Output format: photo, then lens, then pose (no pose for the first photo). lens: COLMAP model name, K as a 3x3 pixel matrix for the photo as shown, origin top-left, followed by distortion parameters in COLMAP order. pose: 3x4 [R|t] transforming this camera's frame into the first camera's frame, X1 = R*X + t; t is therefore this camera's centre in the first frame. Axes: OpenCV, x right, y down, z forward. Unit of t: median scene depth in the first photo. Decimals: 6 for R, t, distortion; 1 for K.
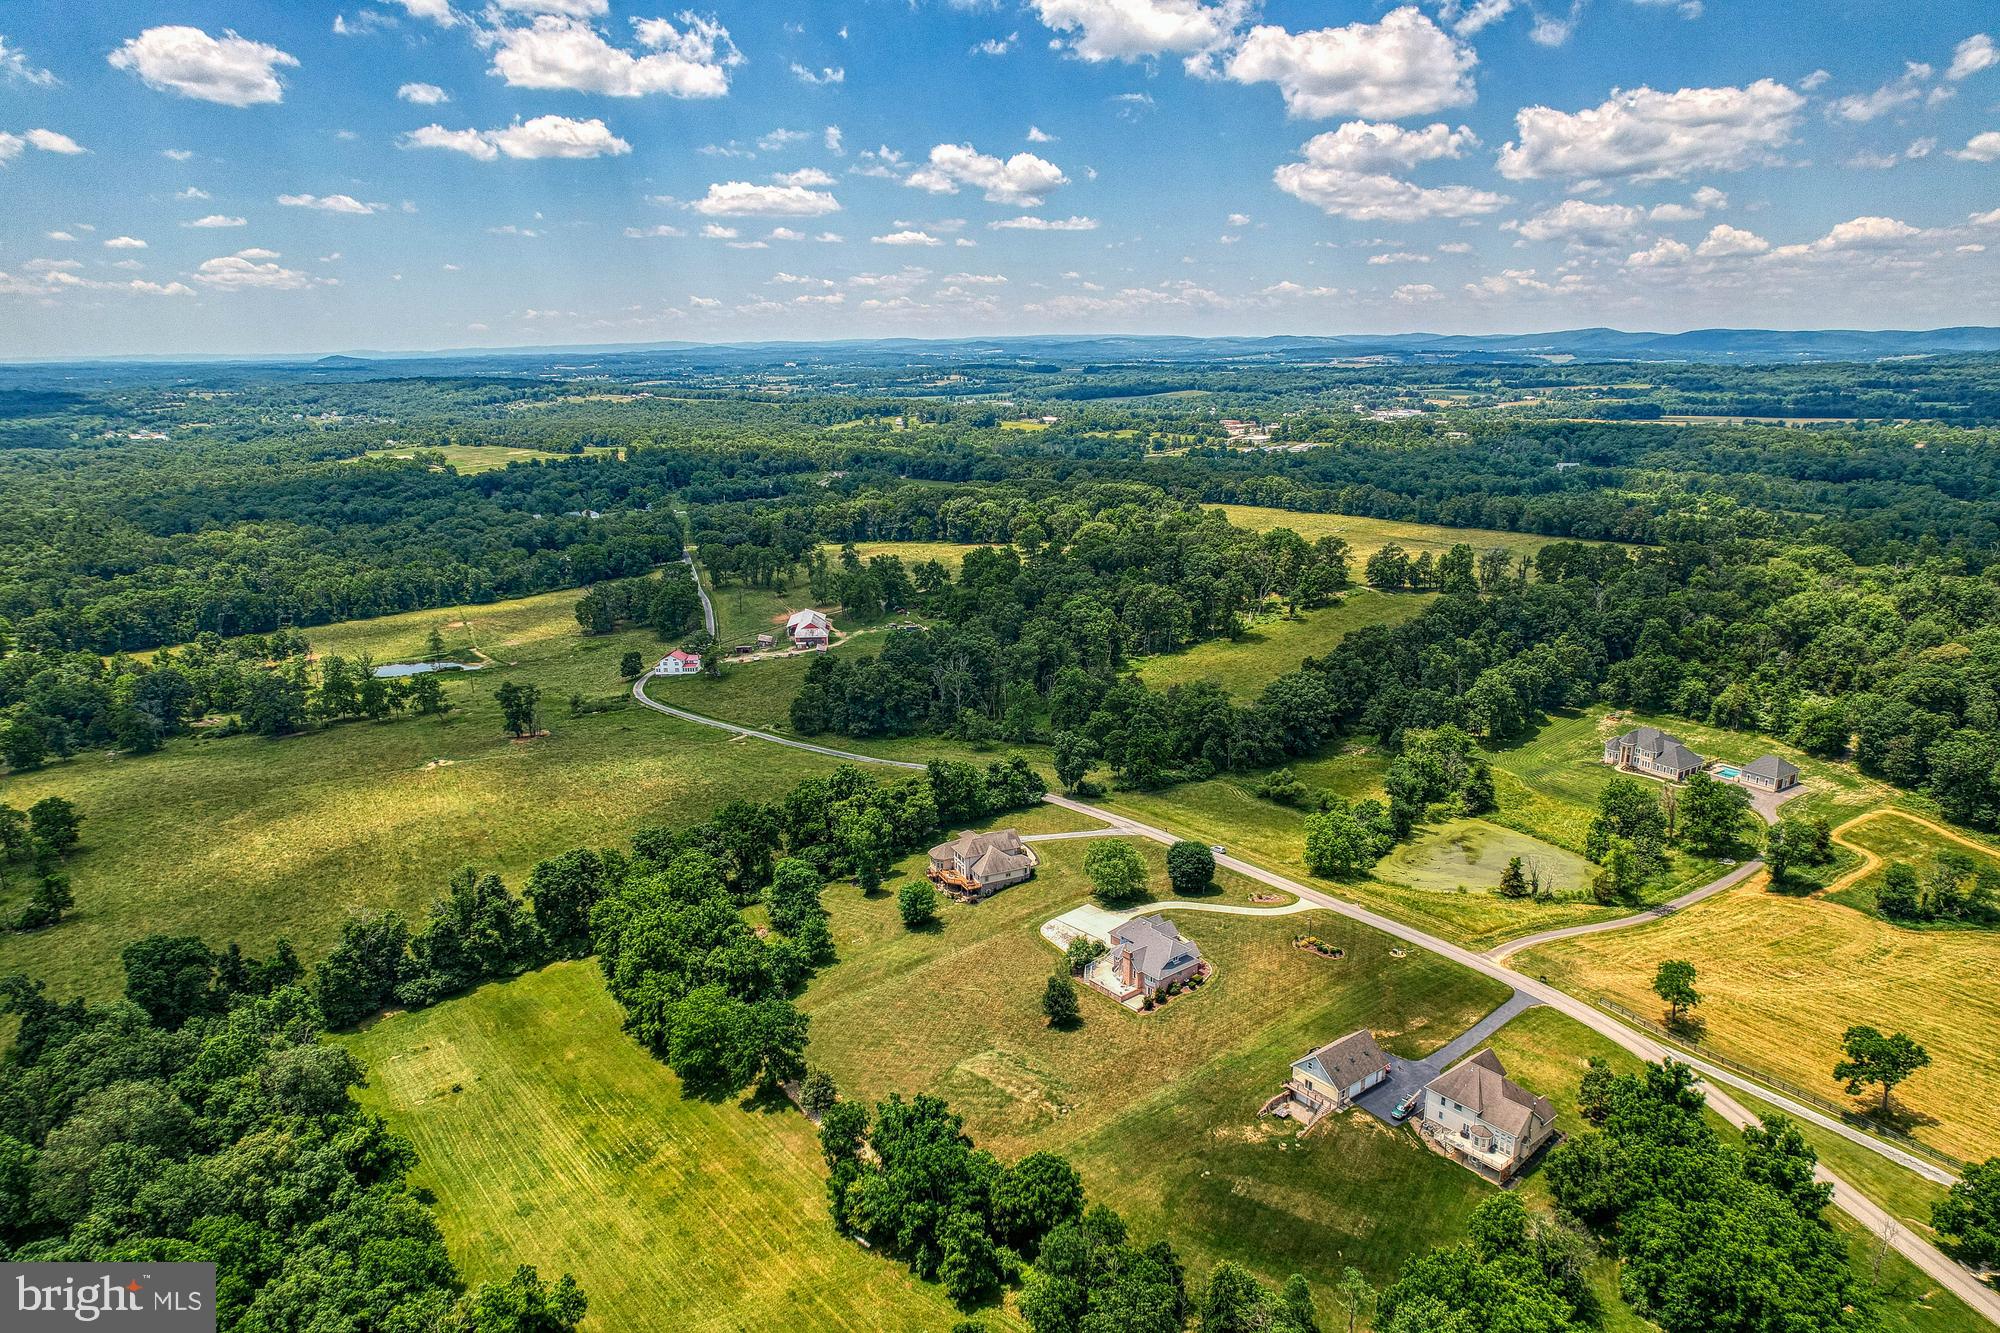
lens RADIAL K [[1275.5, 0, 1008.2], [0, 1275.5, 670.9], [0, 0, 1]] dist [-0.075697, 0.079158]
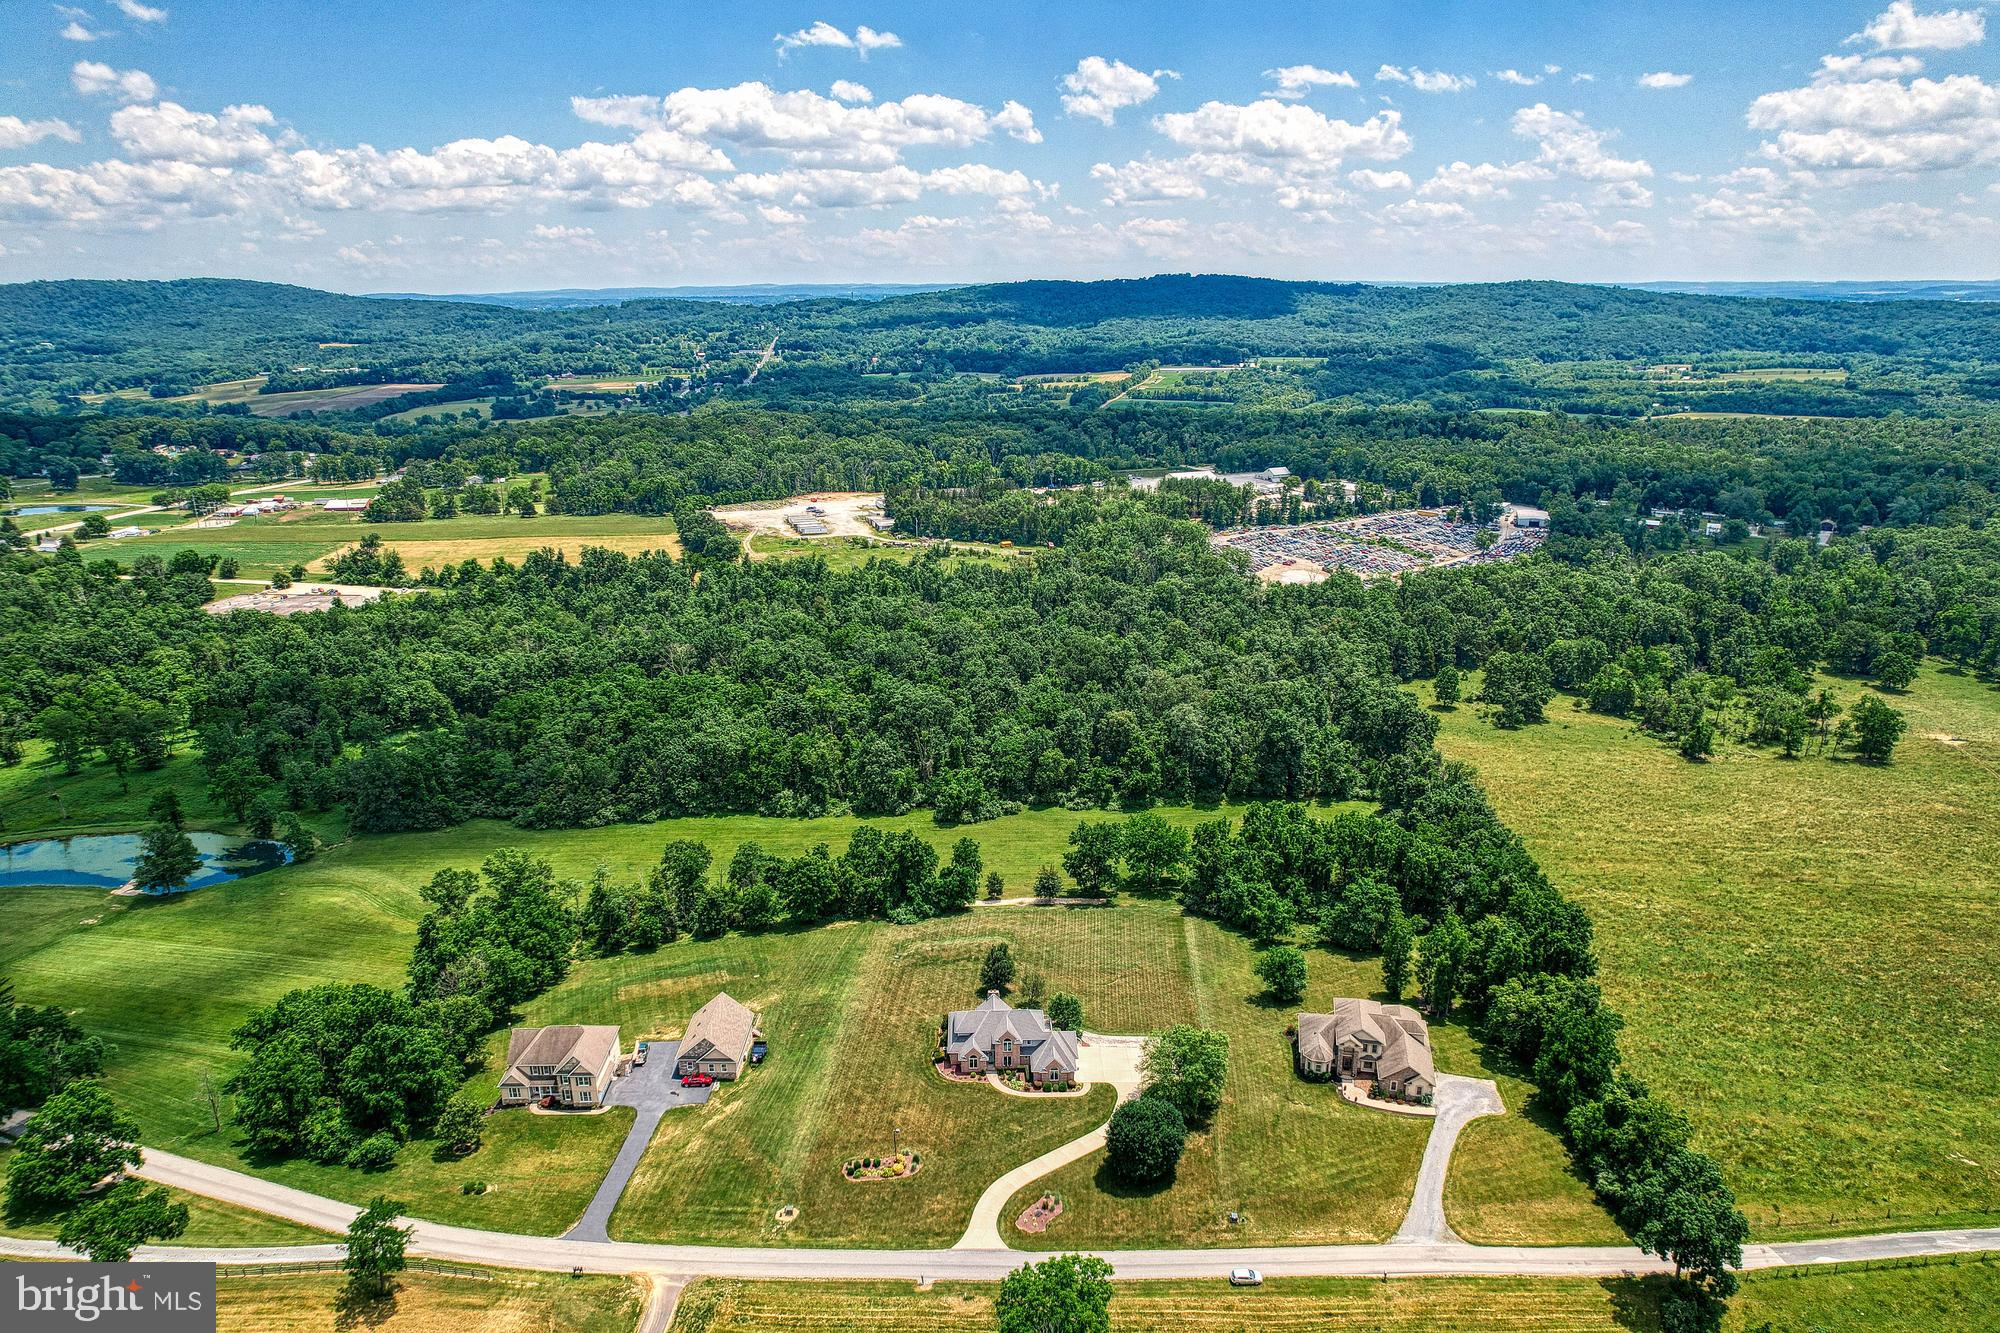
lens RADIAL K [[1262.2, 0, 1000.0], [0, 1262.2, 666.5], [0, 0, 1]] dist [-0.030502, -0.000108]
pose [[-0.620375, 0.247984, -0.744069, 0.707932], [-0.174484, 0.881285, 0.439194, -0.373286], [0.764650, 0.402294, -0.503458, 1.393895]]
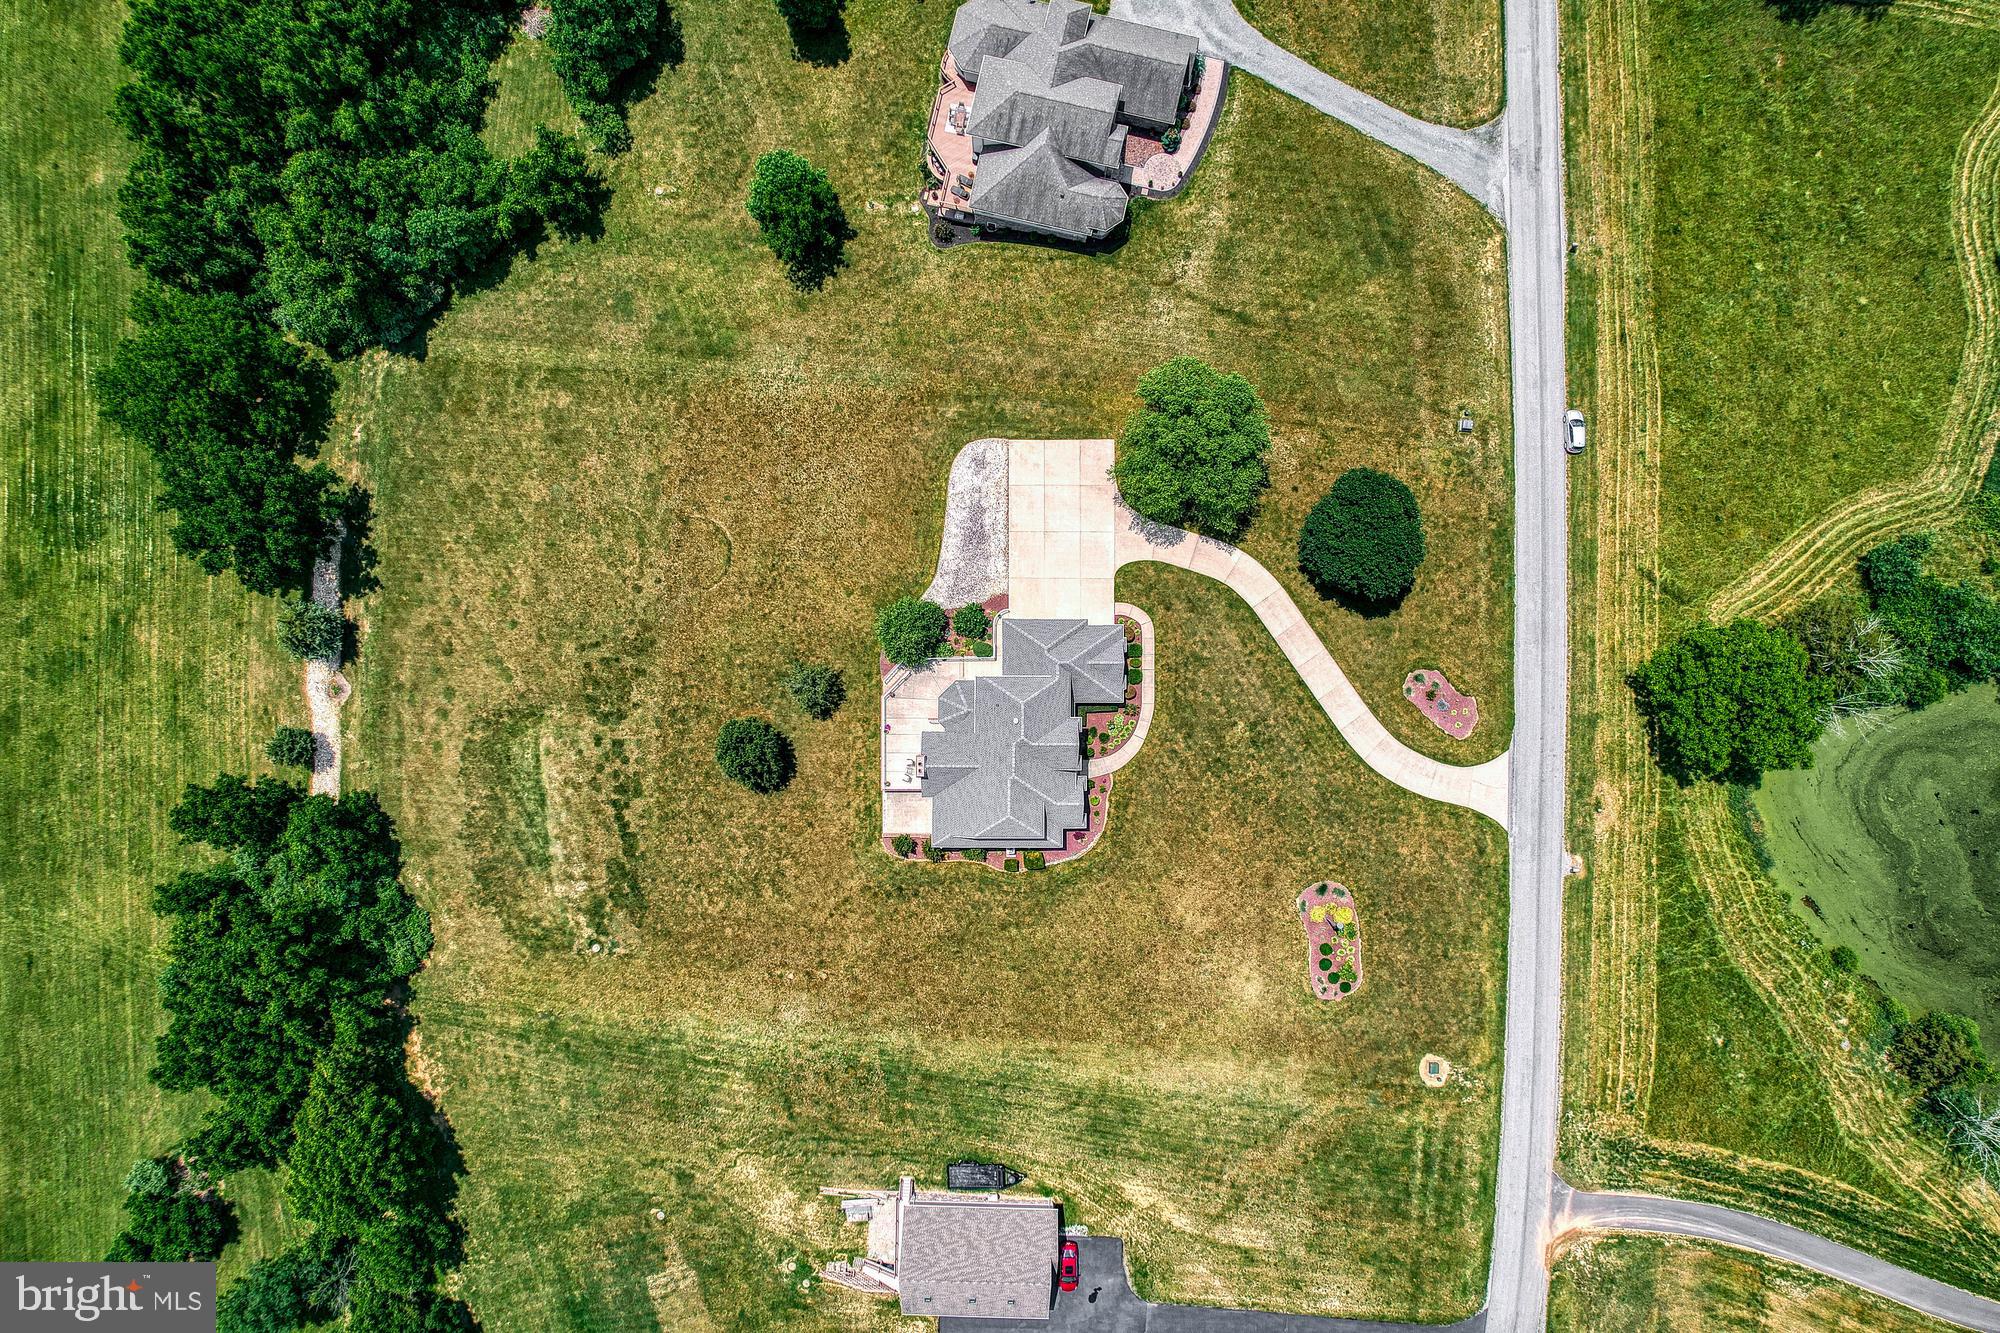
lens RADIAL K [[1275.5, 0, 1008.2], [0, 1275.5, 670.9], [0, 0, 1]] dist [-0.075697, 0.079158]
pose [[0.773242, 0.634097, -0.004189, 0.101094], [-0.153429, 0.193498, 0.969029, -0.246551], [0.615269, -0.748652, 0.246910, 0.958363]]
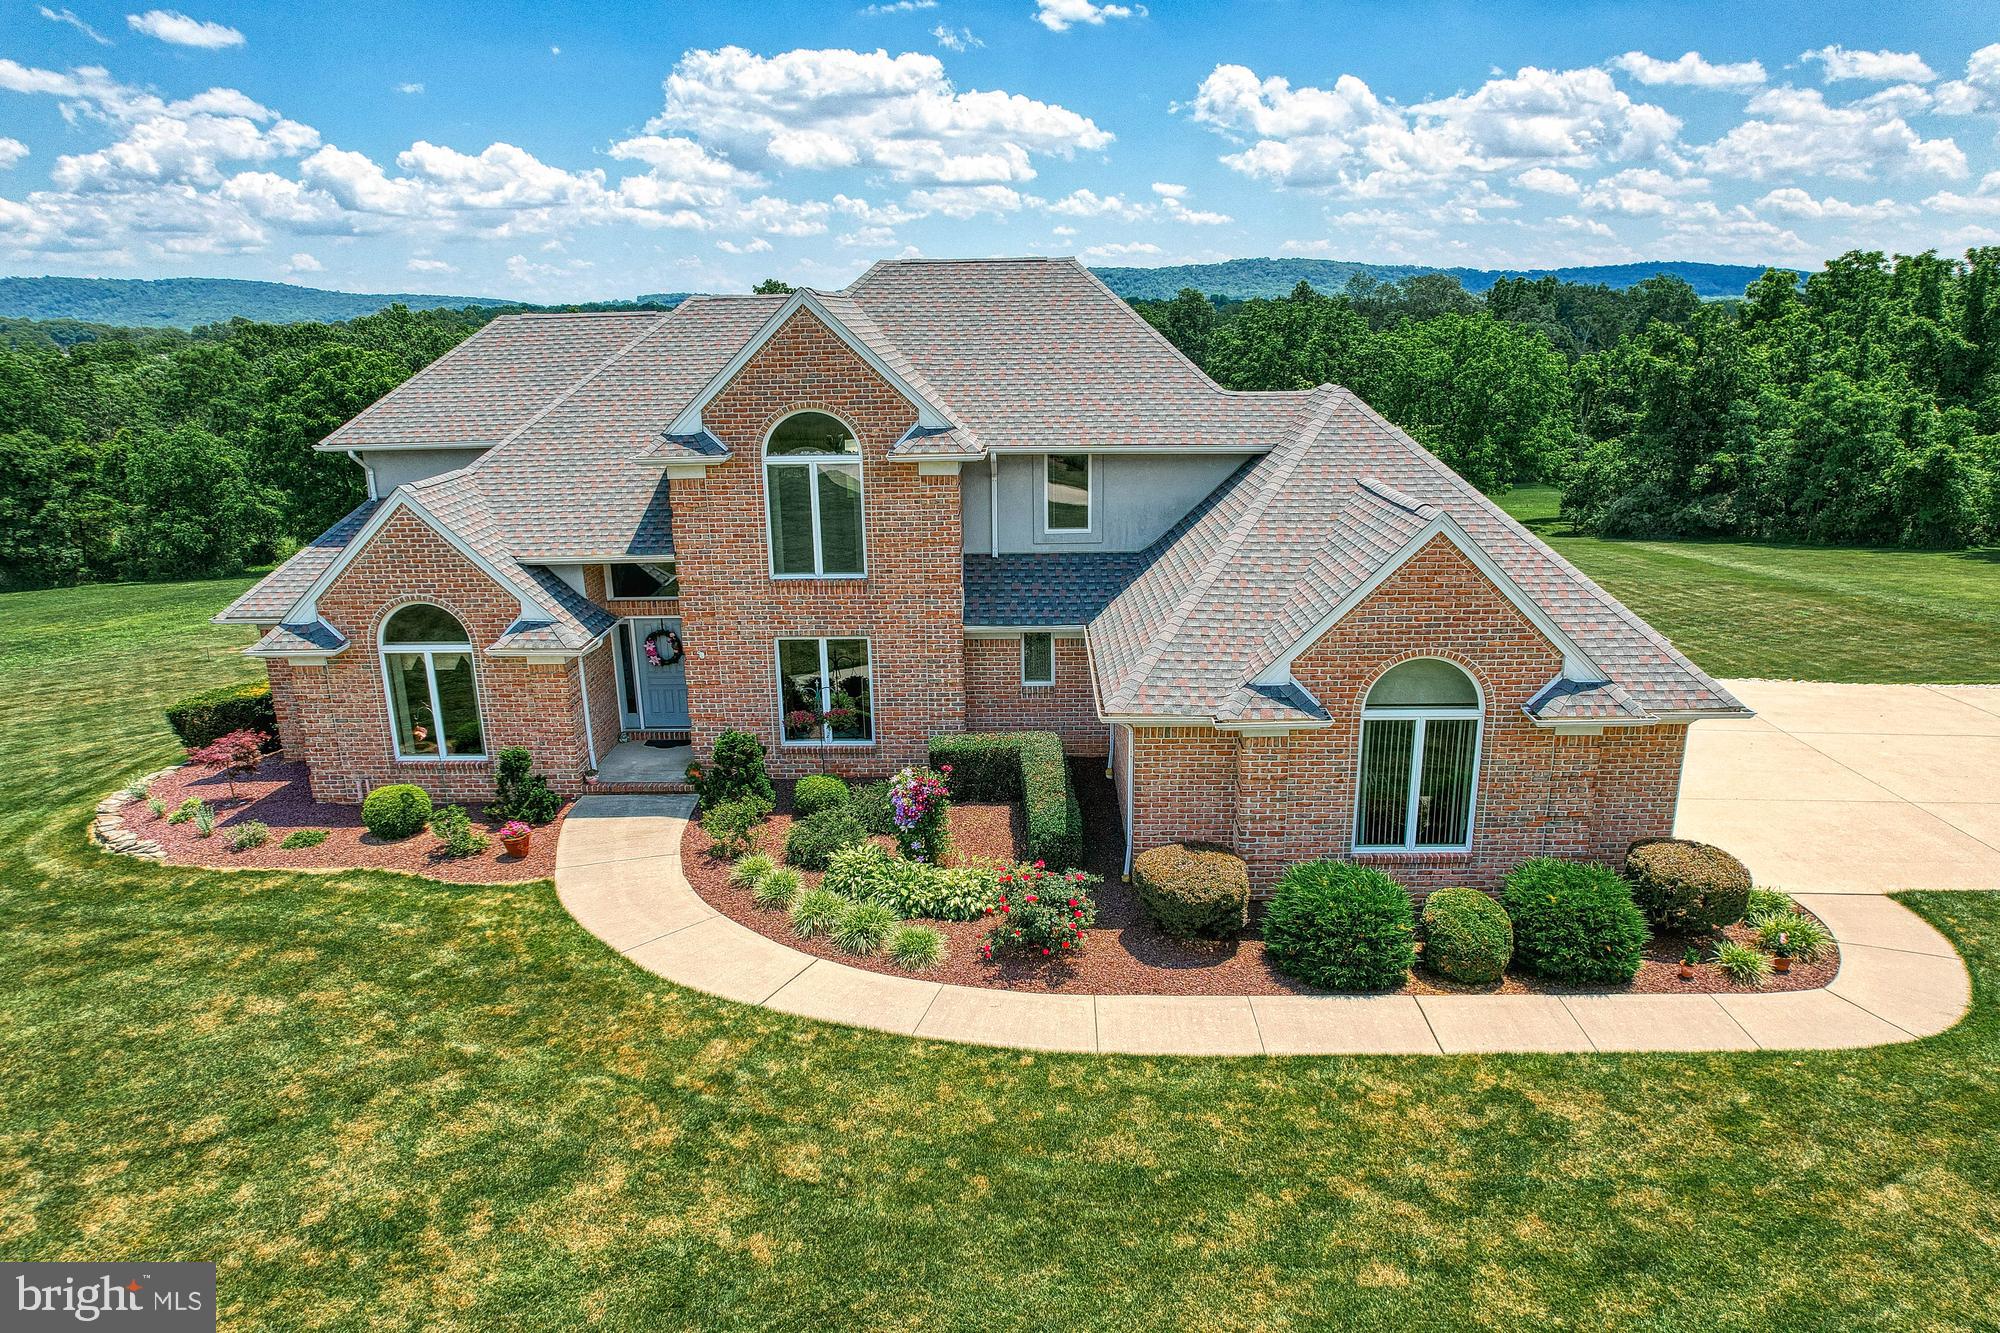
lens RADIAL K [[1275.5, 0, 1008.2], [0, 1275.5, 670.9], [0, 0, 1]] dist [-0.075697, 0.079158]
pose [[-0.623105, 0.233725, -0.746400, 0.187628], [-0.173979, 0.888980, 0.423611, 0.200141], [0.762543, 0.393812, -0.513264, 1.124500]]
